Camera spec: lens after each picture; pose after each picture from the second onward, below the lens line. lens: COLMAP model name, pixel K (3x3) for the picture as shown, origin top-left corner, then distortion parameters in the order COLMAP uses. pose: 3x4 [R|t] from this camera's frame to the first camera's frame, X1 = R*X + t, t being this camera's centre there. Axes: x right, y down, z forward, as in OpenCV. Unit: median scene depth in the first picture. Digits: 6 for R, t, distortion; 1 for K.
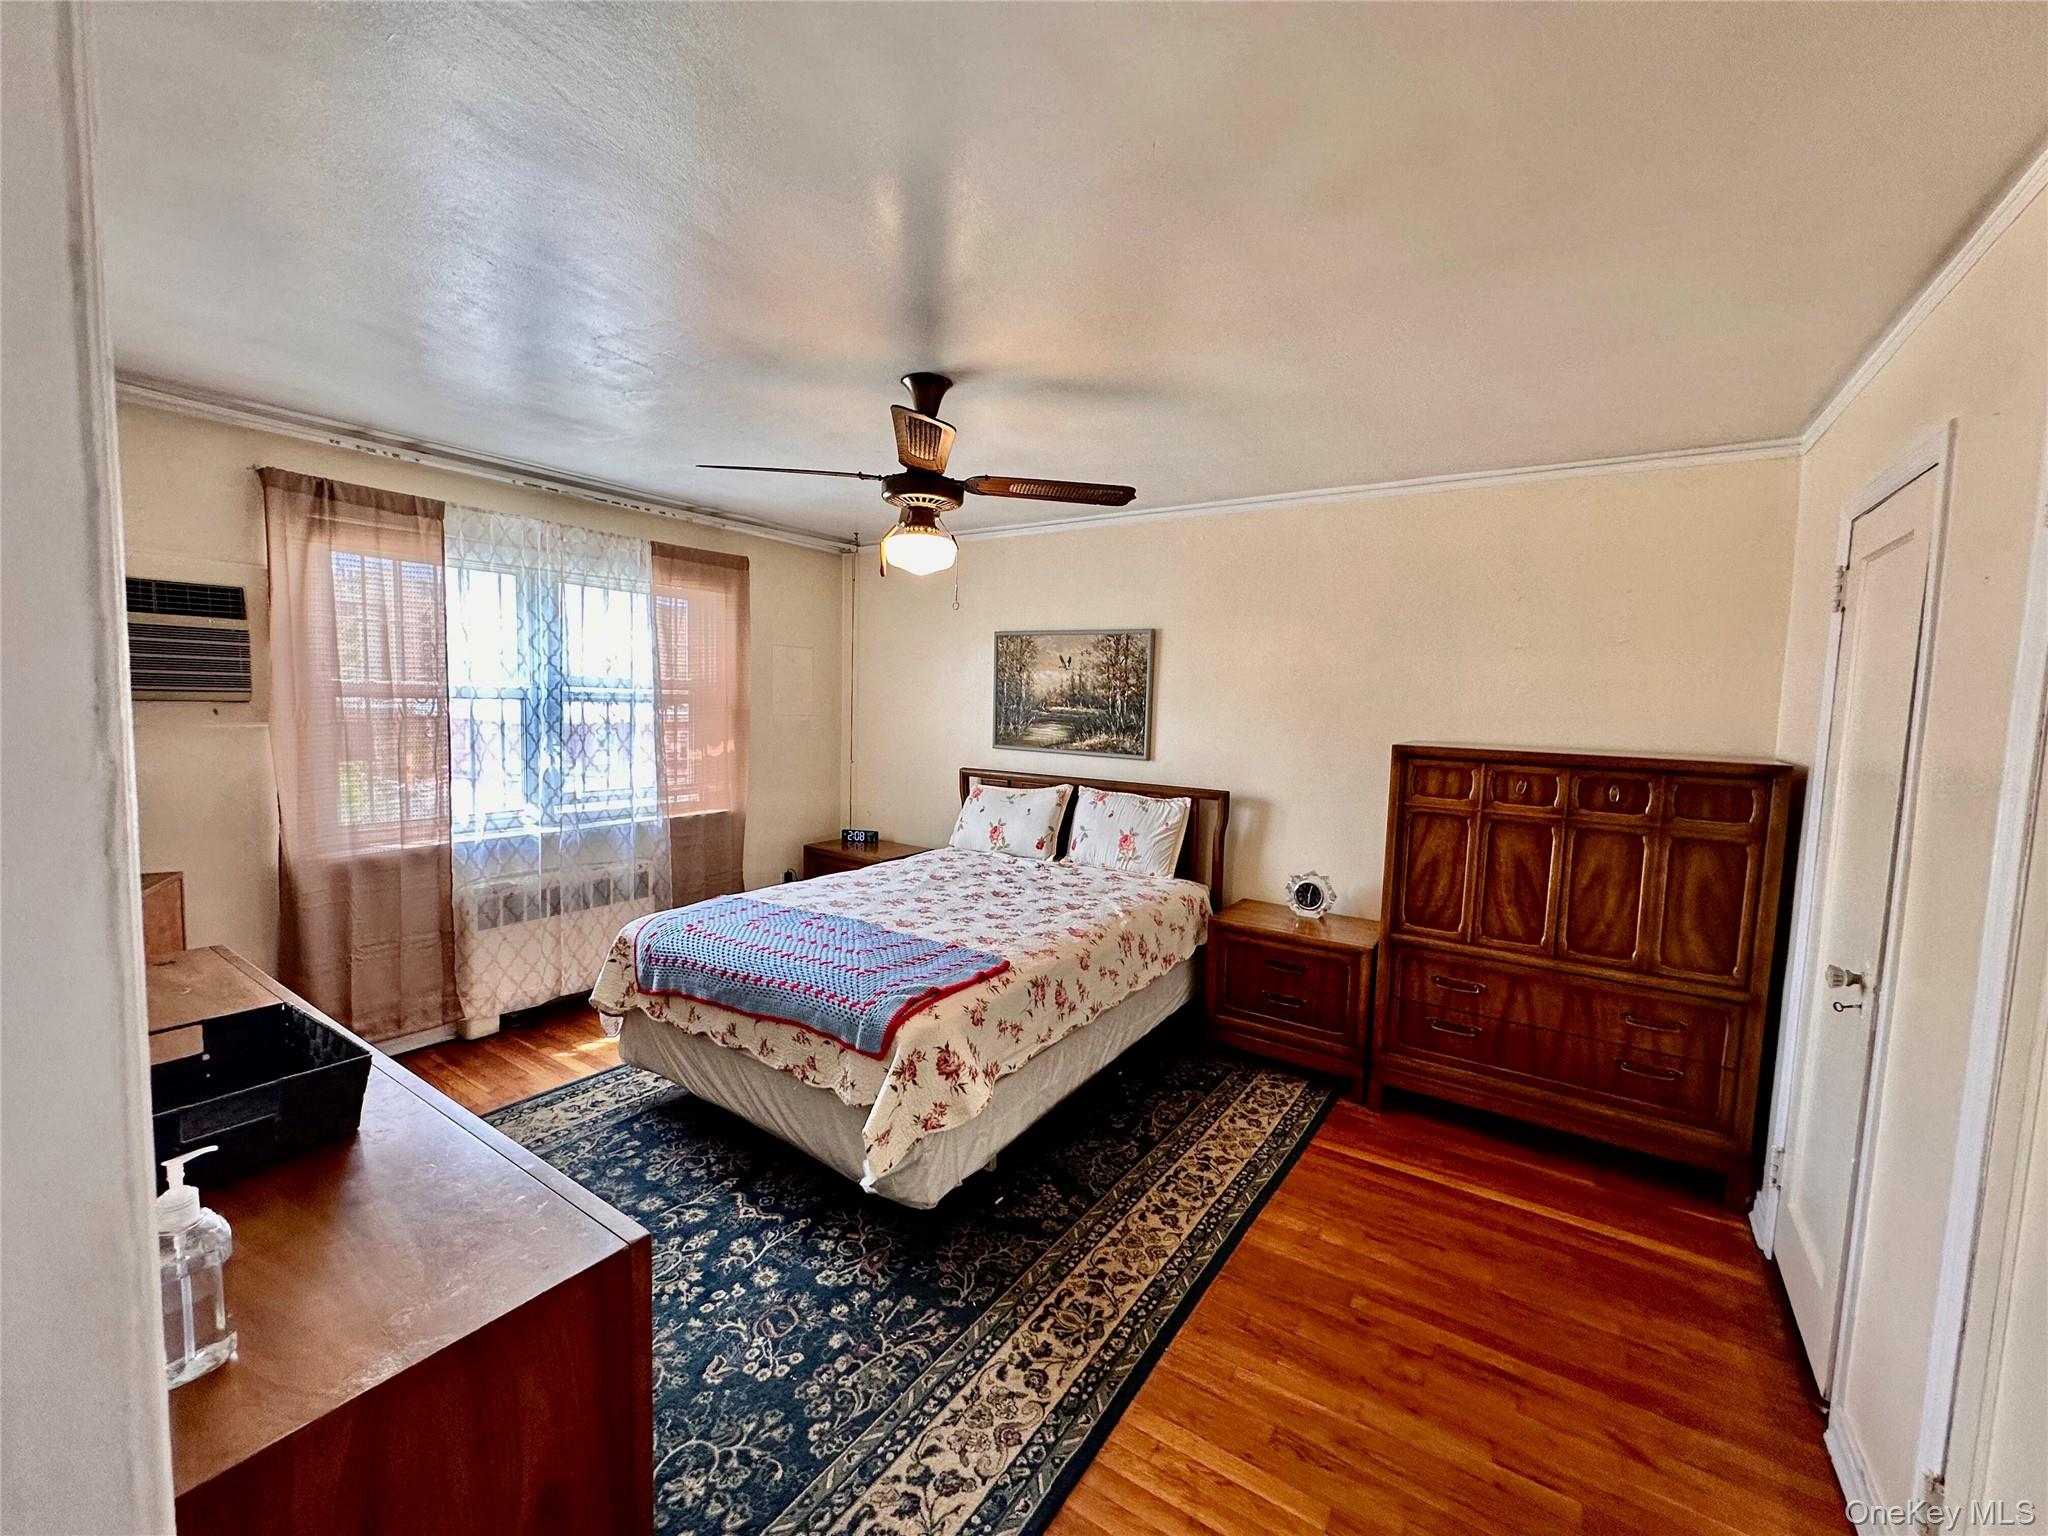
lens RADIAL K [[818.1, 0, 1023.6], [0, 818.1, 763.8], [0, 0, 1]] dist [-0.002057, 0.000417]
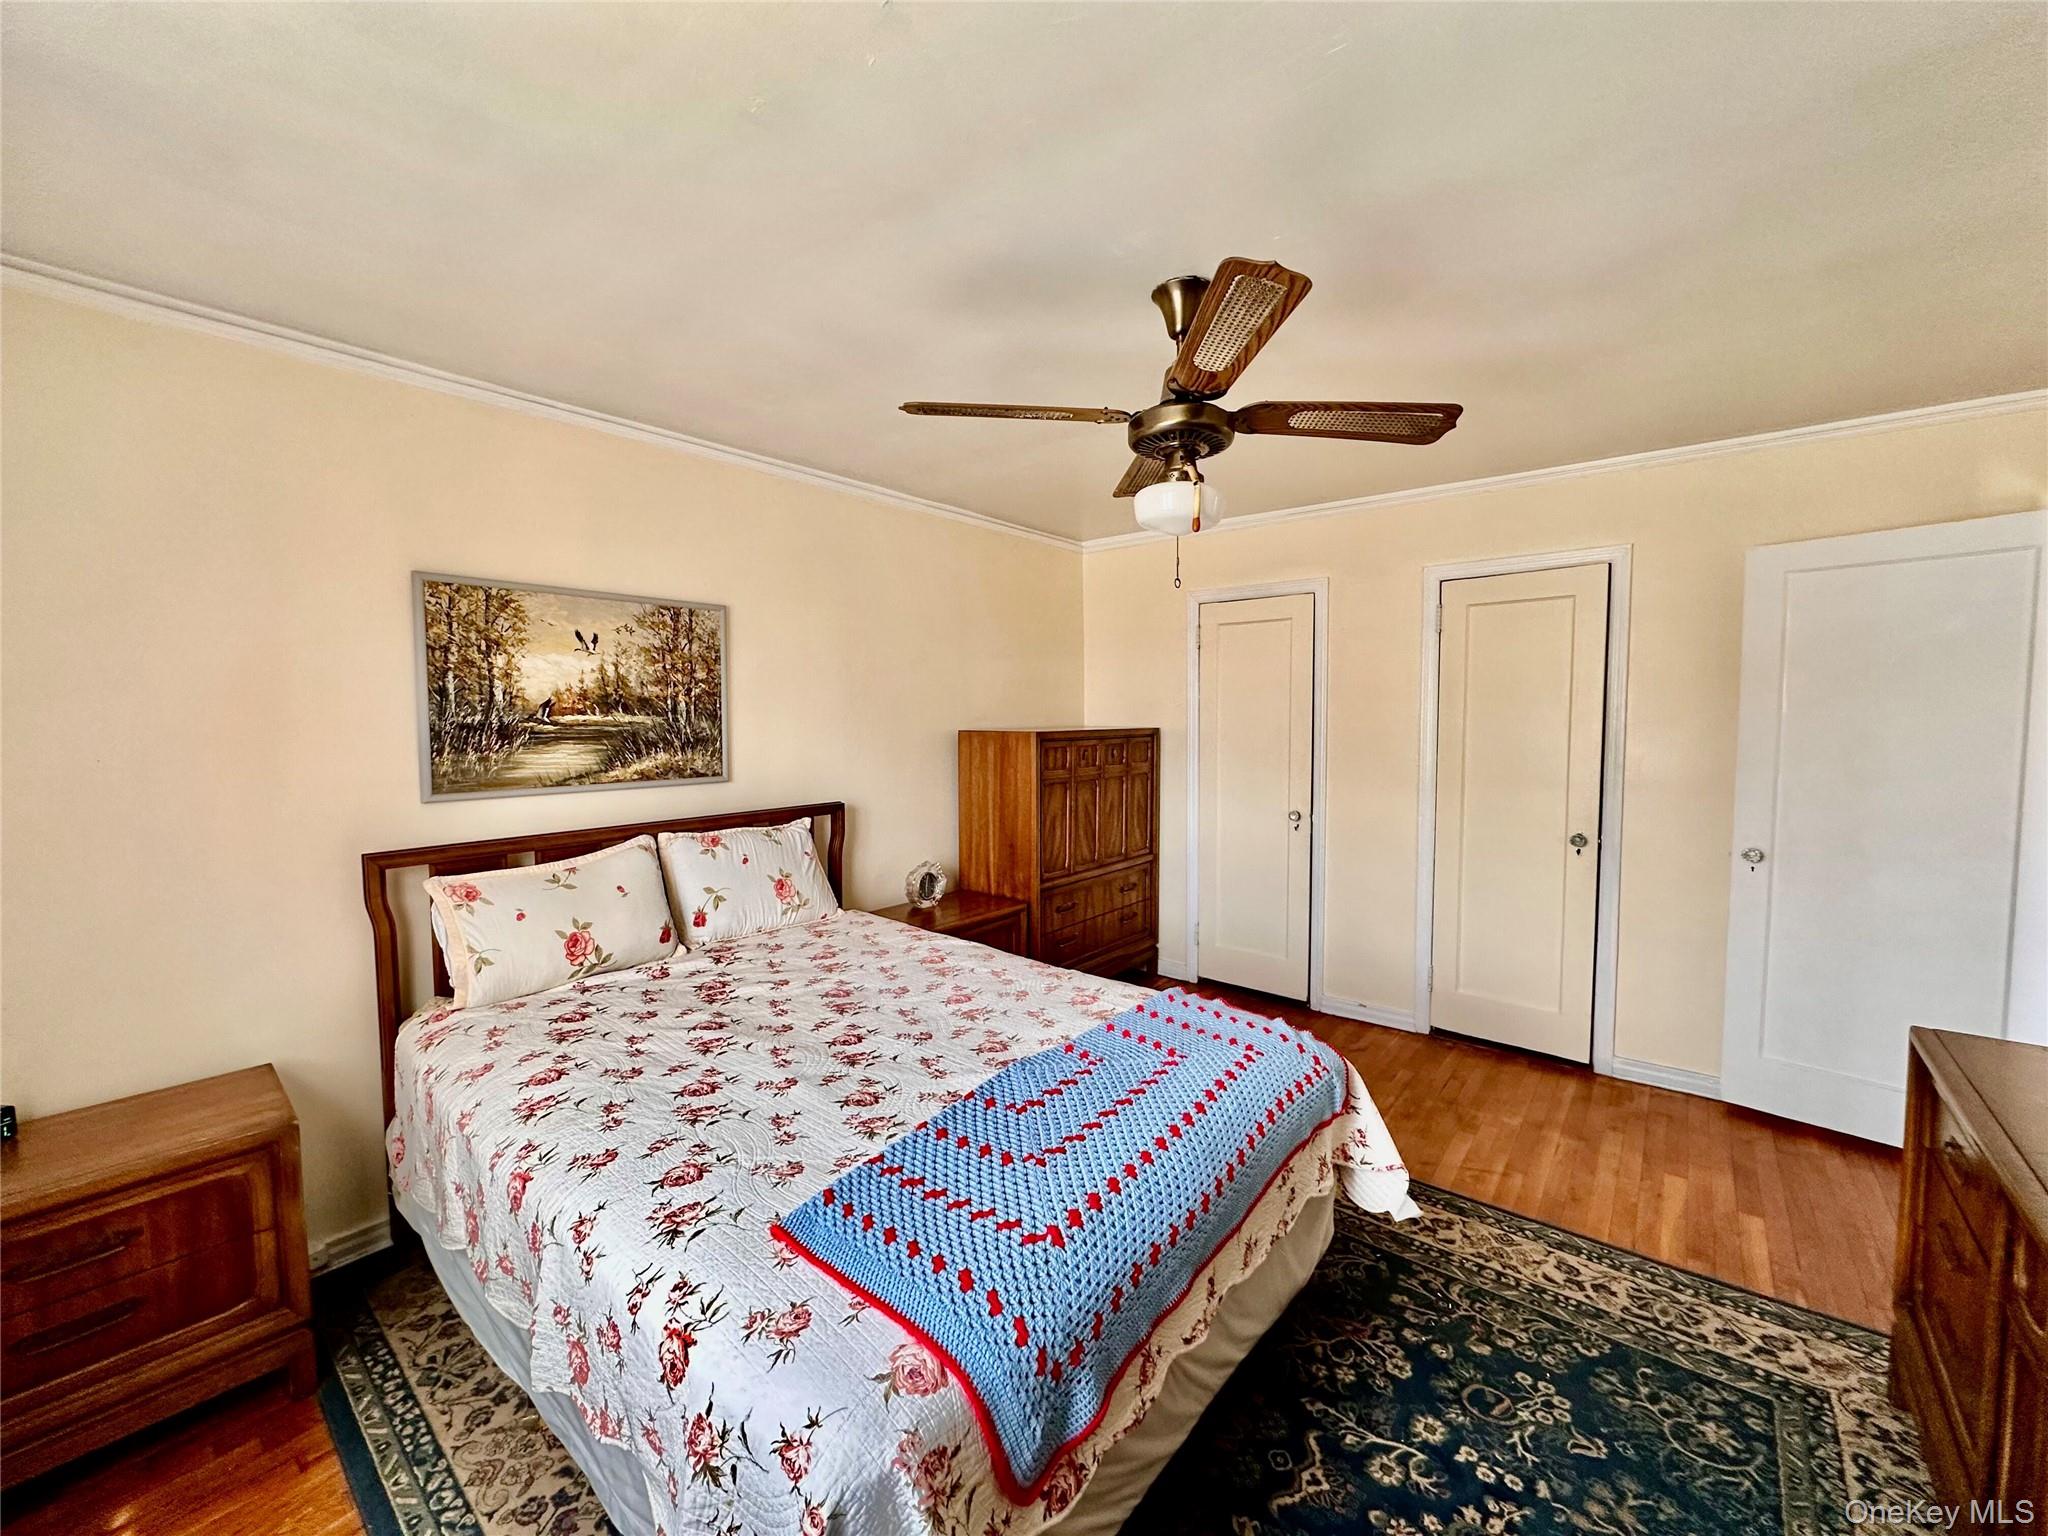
lens RADIAL K [[818.1, 0, 1023.2], [0, 818.1, 768.0], [0, 0, 1]] dist [-0.002057, 0.000417]
pose [[0.095604, -0.095137, 0.990863, -0.758588], [0.090457, 0.992134, 0.086531, -0.077041], [-0.991301, 0.081358, 0.103457, 0.886502]]
